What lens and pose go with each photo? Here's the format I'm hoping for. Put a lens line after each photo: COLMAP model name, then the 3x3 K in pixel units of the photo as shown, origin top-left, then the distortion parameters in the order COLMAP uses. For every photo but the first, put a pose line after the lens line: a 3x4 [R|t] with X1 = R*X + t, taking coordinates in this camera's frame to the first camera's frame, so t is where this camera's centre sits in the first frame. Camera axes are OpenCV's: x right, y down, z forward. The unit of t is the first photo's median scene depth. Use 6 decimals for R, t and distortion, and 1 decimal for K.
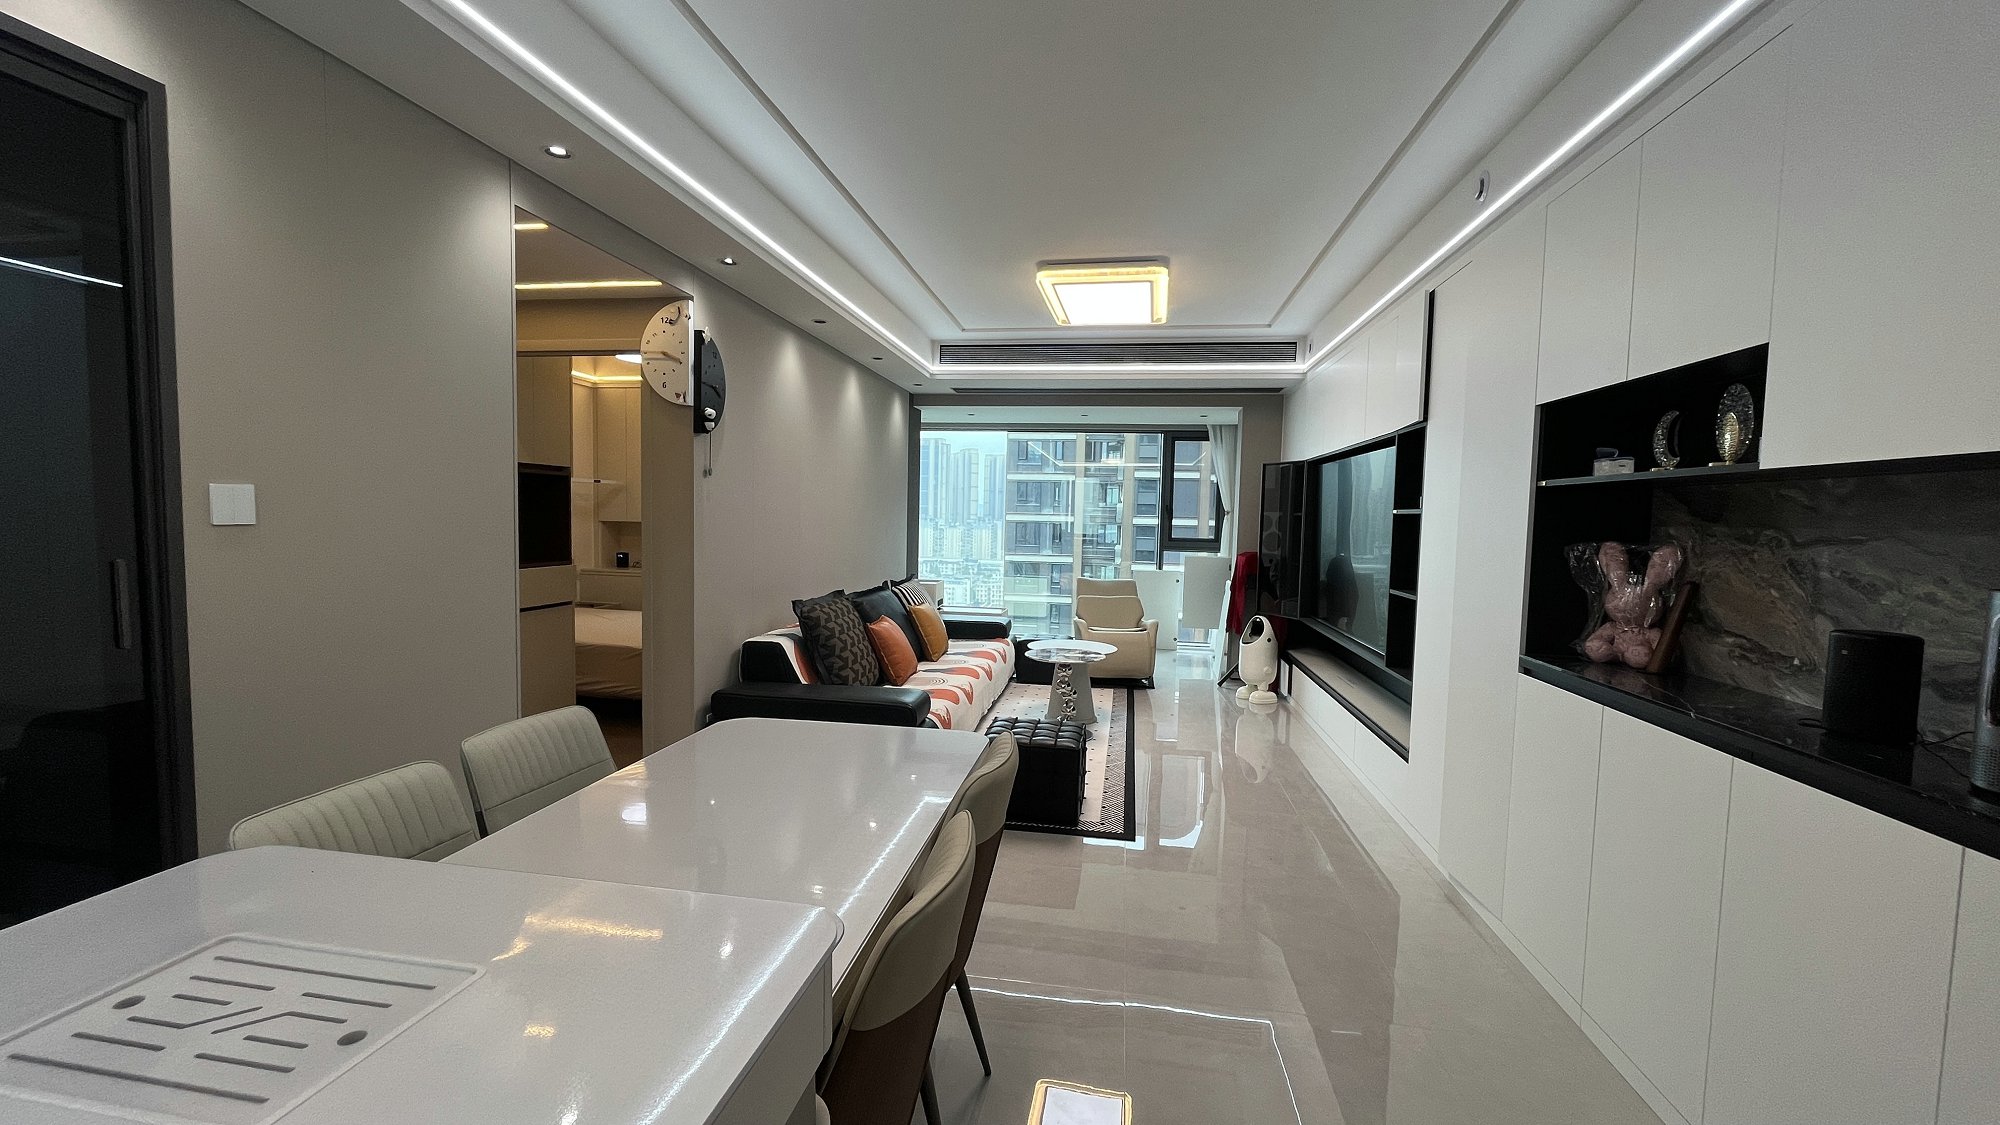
lens RADIAL K [[812.2, 0, 1000.0], [0, 812.2, 562.5], [0, 0, 1]] dist [0.000175, 0.000163]
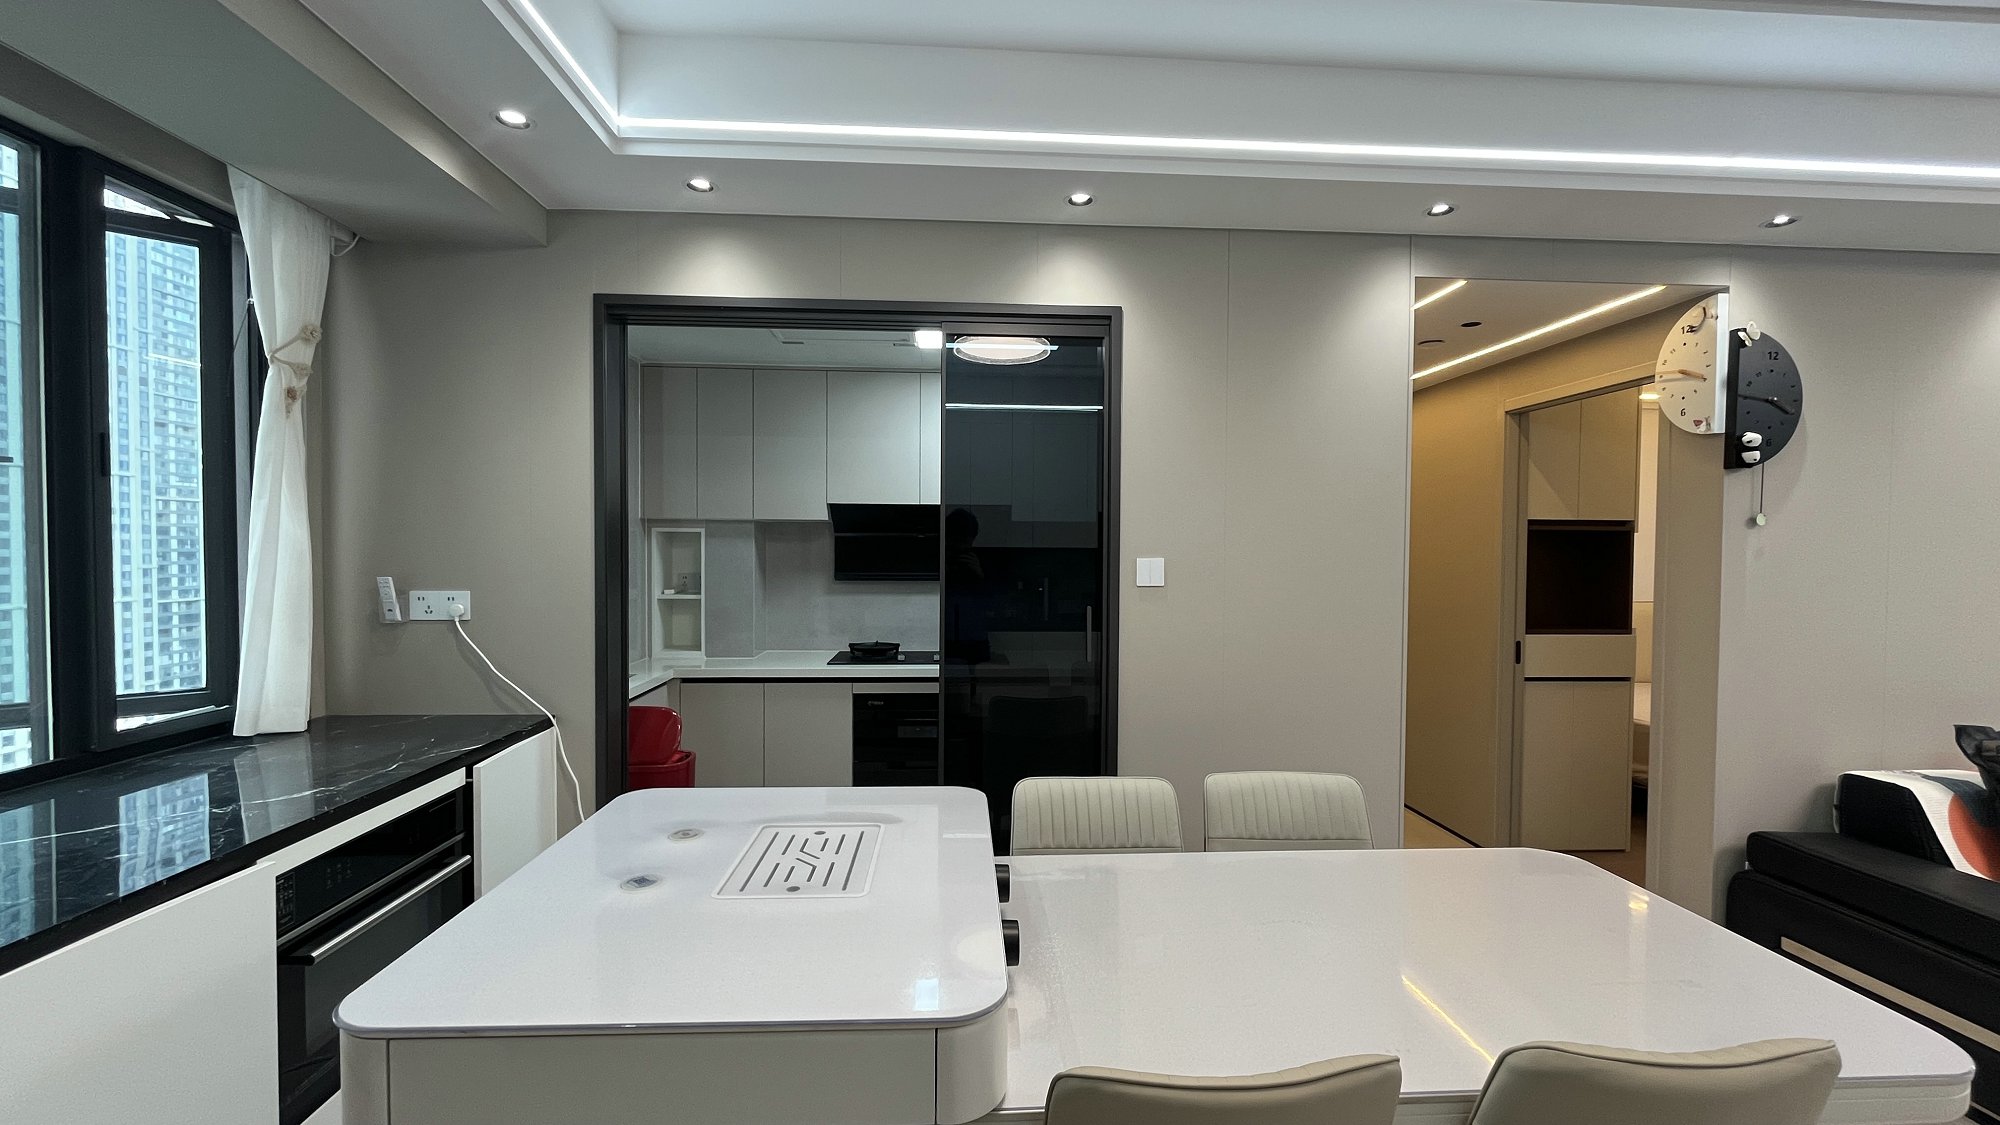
lens RADIAL K [[819.2, 0, 995.5], [0, 819.2, 566.0], [0, 0, 1]] dist [-0.001619, -0.000083]
pose [[0.213702, -0.003131, -0.976894, 0.235101], [-0.058222, 0.998176, -0.015935, -0.024532], [0.975162, 0.060282, 0.213130, 0.230196]]
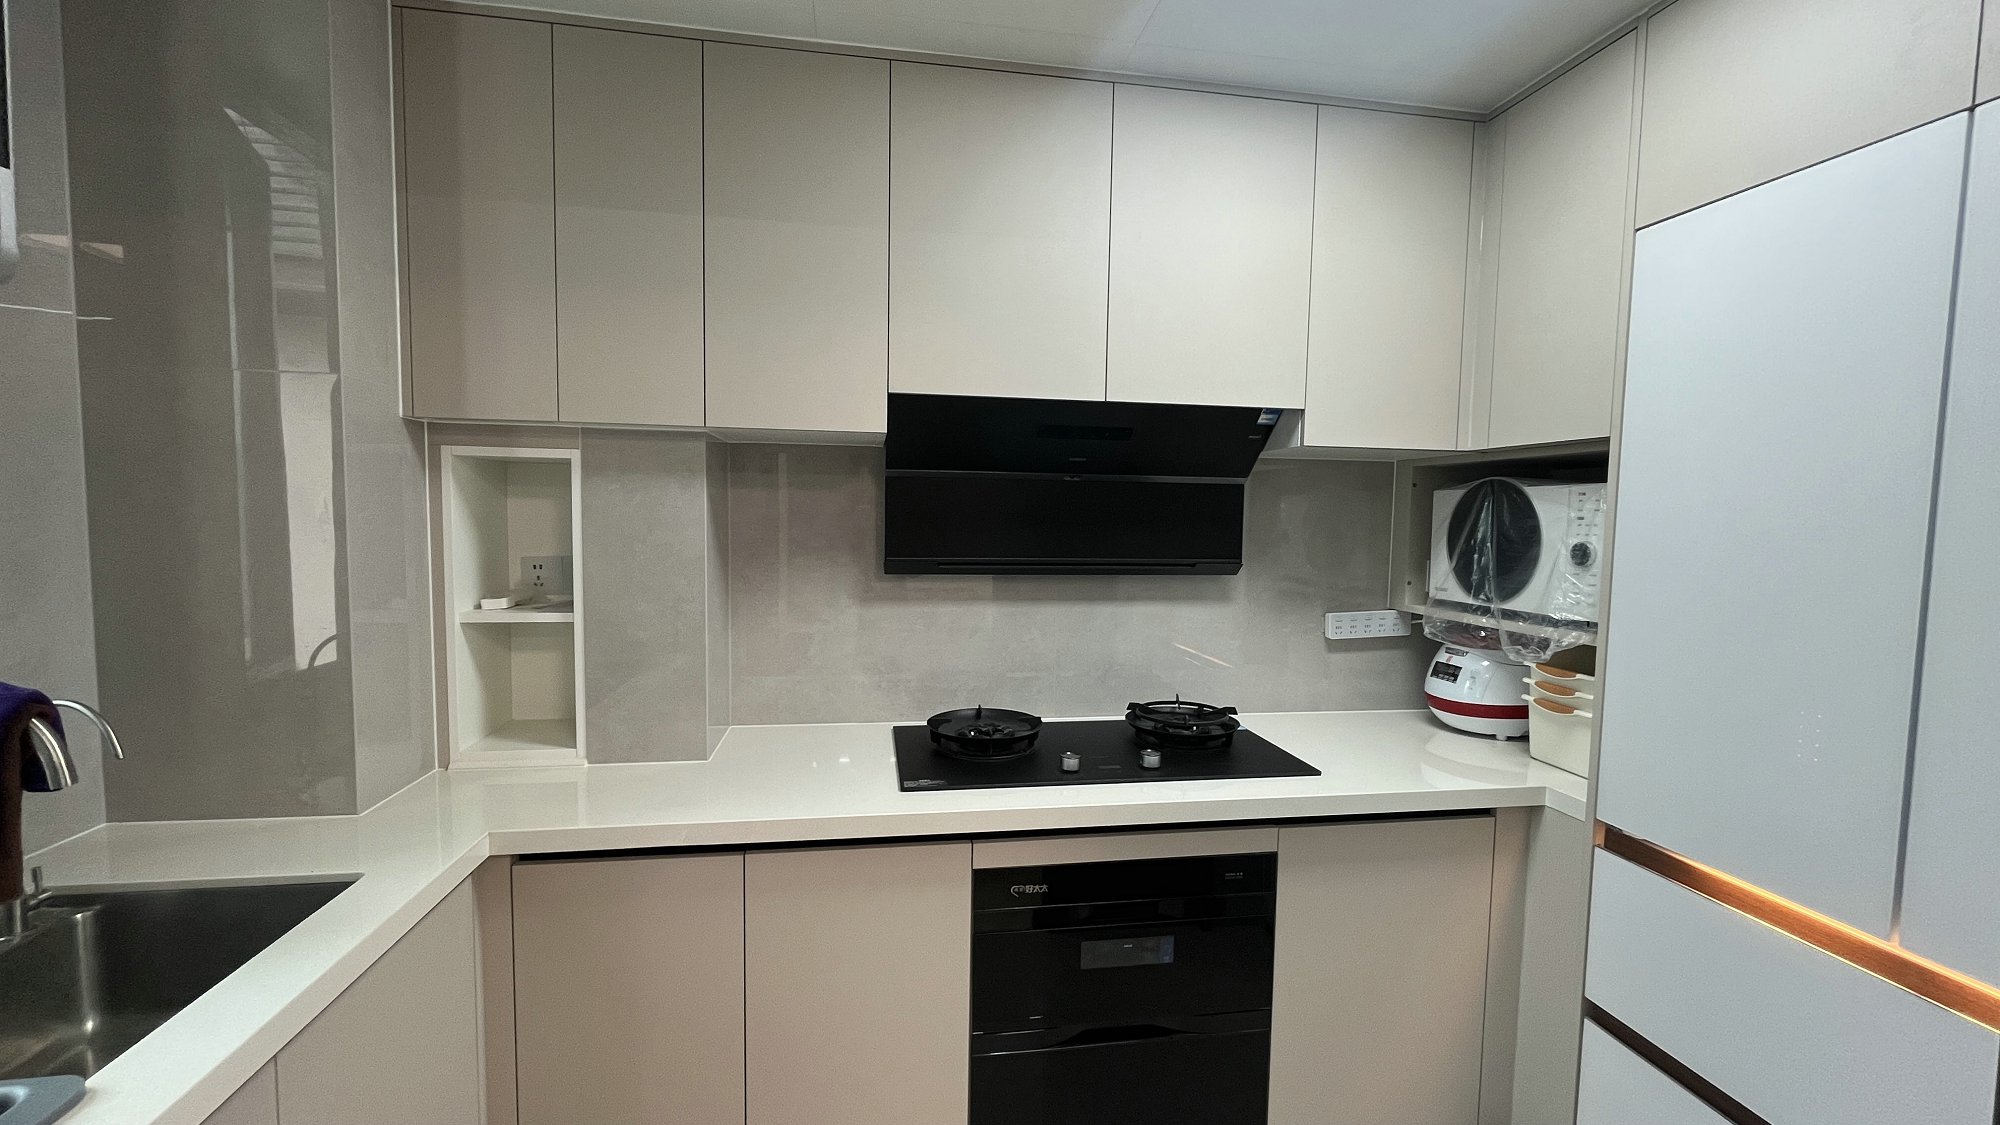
lens RADIAL K [[819.2, 0, 995.5], [0, 819.2, 566.0], [0, 0, 1]] dist [-0.001619, -0.000083]
pose [[0.306584, 0.043863, -0.950833, -0.504410], [-0.063269, 0.997667, 0.025624, -0.033494], [0.949739, 0.052303, 0.308644, 0.152839]]
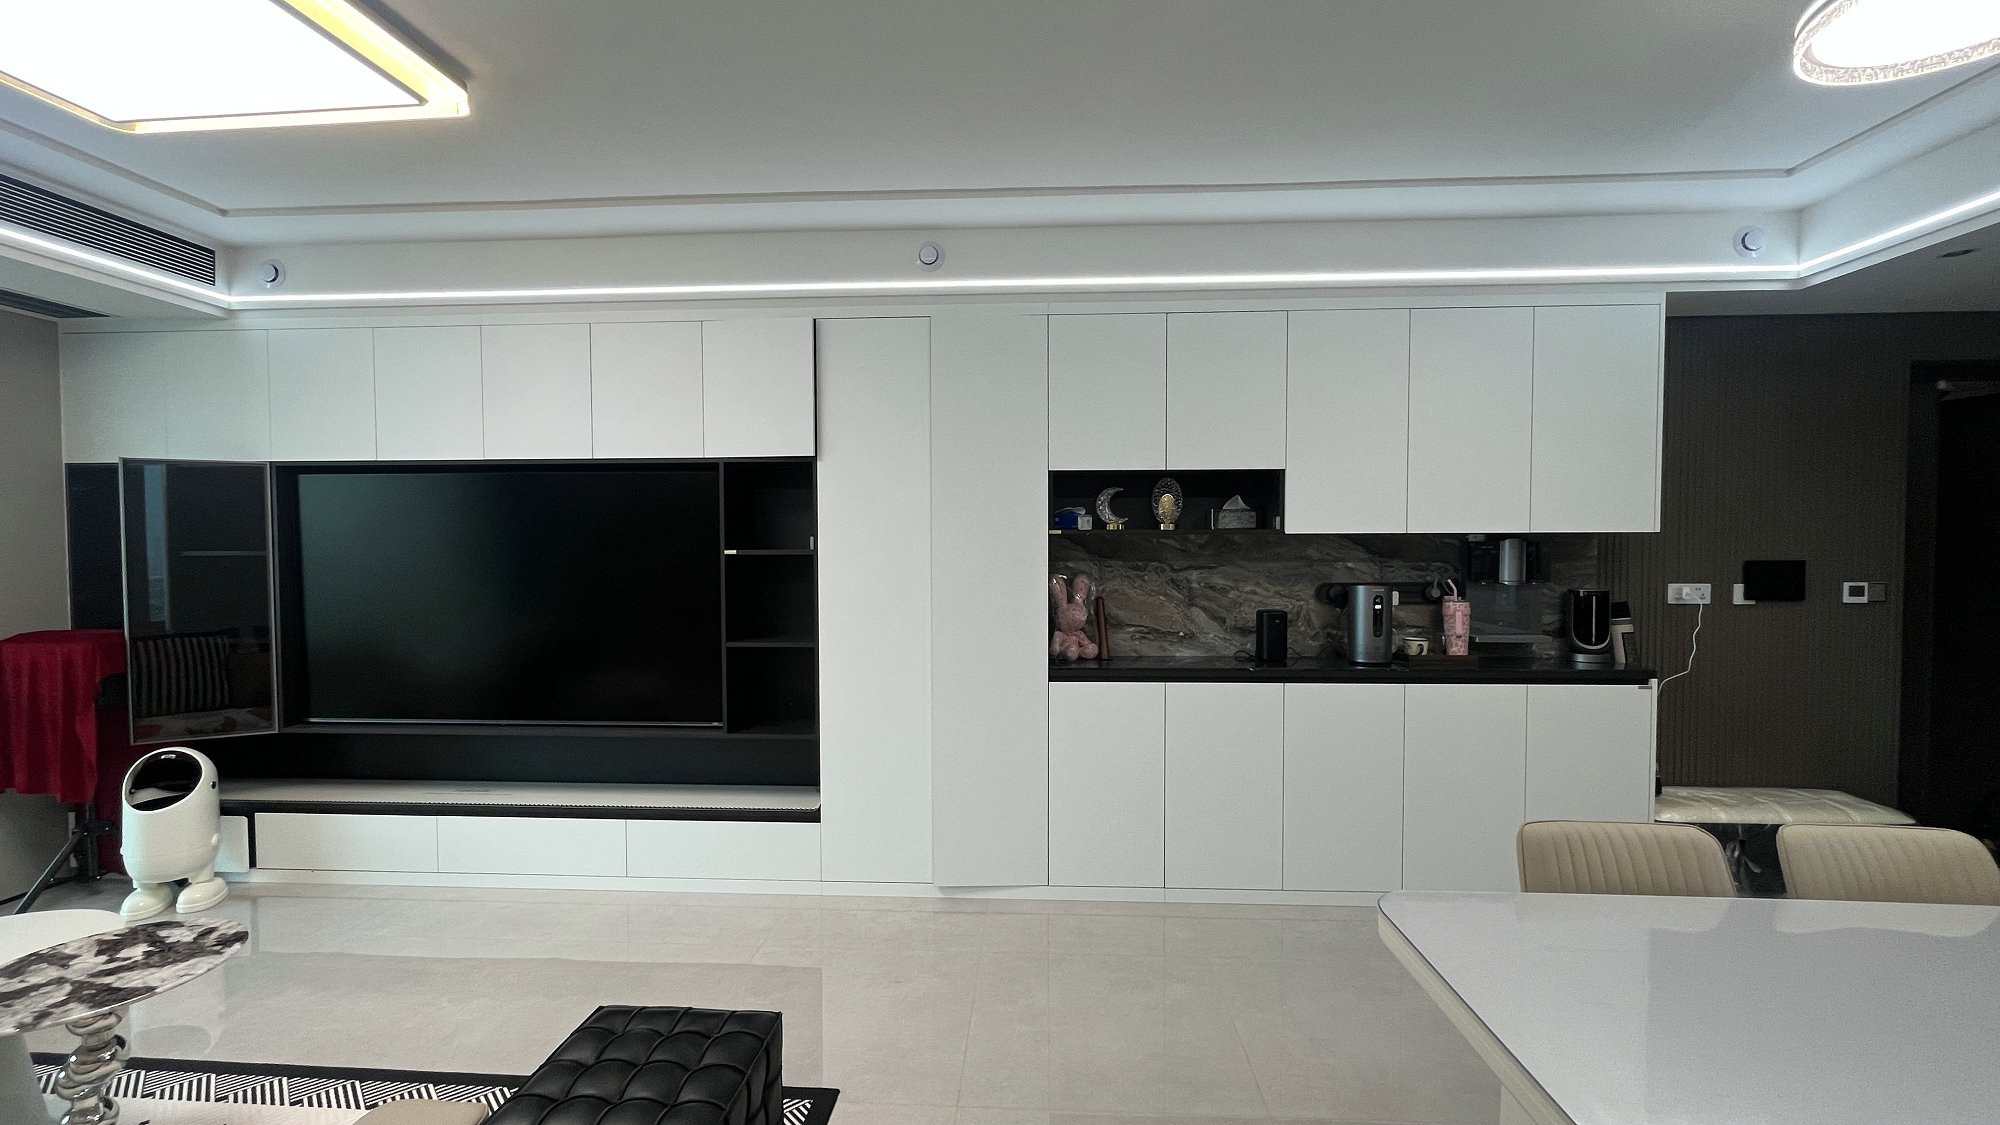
lens RADIAL K [[790.4, 0, 1000.0], [0, 790.4, 562.5], [0, 0, 1]] dist [-0.009661, -0.000077]
pose [[-0.110892, -0.038376, 0.993091, -0.469608], [0.058072, 0.997297, 0.045023, -0.090833], [-0.992134, 0.062663, -0.108364, 1.014512]]
